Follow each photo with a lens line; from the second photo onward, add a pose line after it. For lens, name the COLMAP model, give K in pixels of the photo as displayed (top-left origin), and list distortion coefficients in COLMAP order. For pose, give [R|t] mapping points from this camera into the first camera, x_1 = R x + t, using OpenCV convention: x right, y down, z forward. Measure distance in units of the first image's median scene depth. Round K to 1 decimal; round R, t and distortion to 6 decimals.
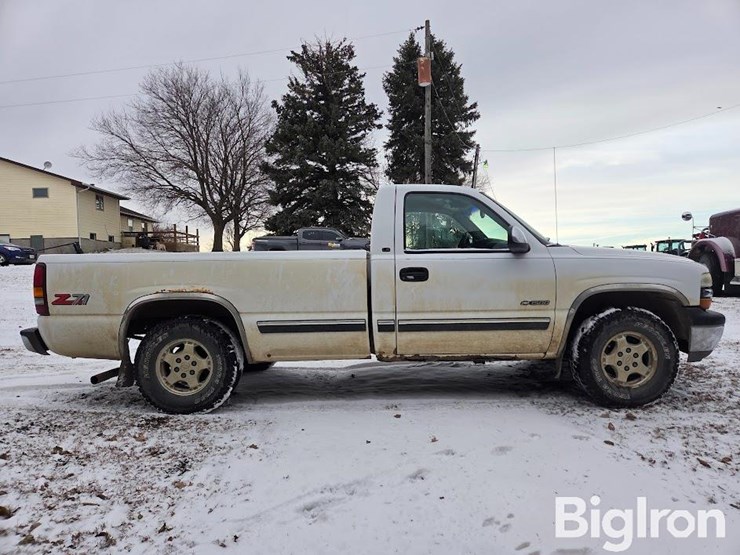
lens RADIAL K [[502.7, 0, 383.7], [0, 502.7, 276.6], [0, 0, 1]] dist [0.076805, -0.067001]
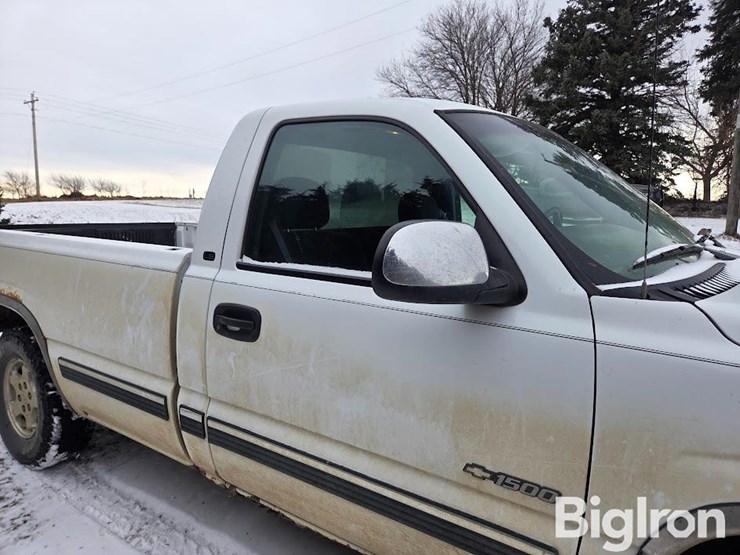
lens RADIAL K [[498.3, 0, 370.9], [0, 498.3, 274.2], [0, 0, 1]] dist [0.074541, -0.067184]
pose [[0.824132, 0.105724, -0.556443, 0.374941], [-0.043791, 0.991377, 0.123504, -0.098384], [0.564703, -0.077417, 0.821655, 0.705309]]
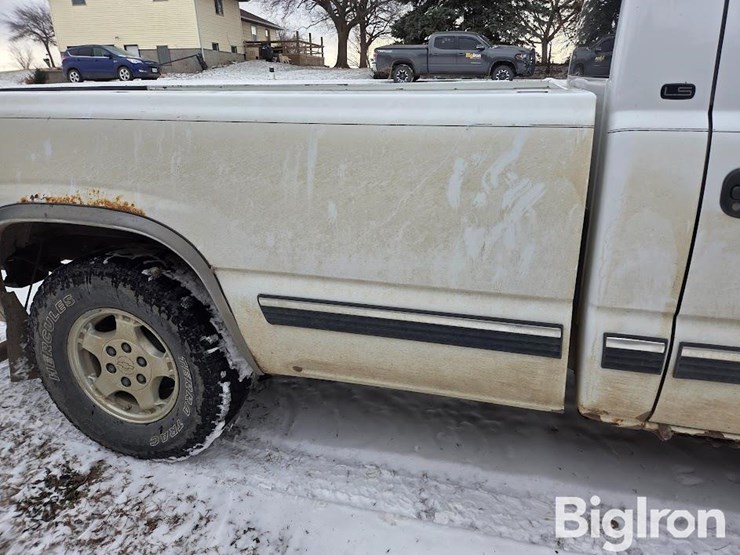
lens RADIAL K [[502.7, 0, 383.7], [0, 502.7, 276.6], [0, 0, 1]] dist [0.076805, -0.067001]
pose [[0.967121, 0.096575, -0.235266, -0.072417], [-0.010608, 0.939605, 0.342096, -0.052111], [0.254095, -0.328352, 0.909736, 0.673186]]
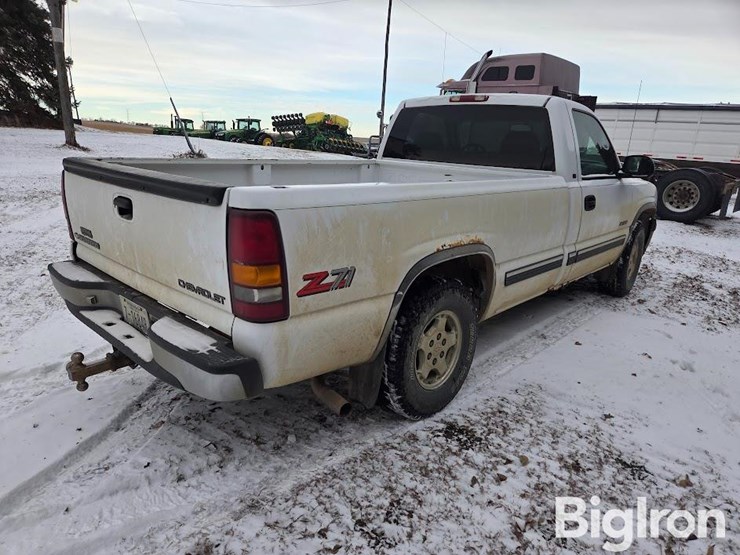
lens RADIAL K [[498.3, 0, 370.9], [0, 498.3, 274.2], [0, 0, 1]] dist [0.074541, -0.067184]
pose [[0.666233, -0.145855, 0.731341, -0.936675], [-0.040001, 0.972286, 0.230347, -0.077541], [-0.744670, -0.182720, 0.641935, 0.644068]]
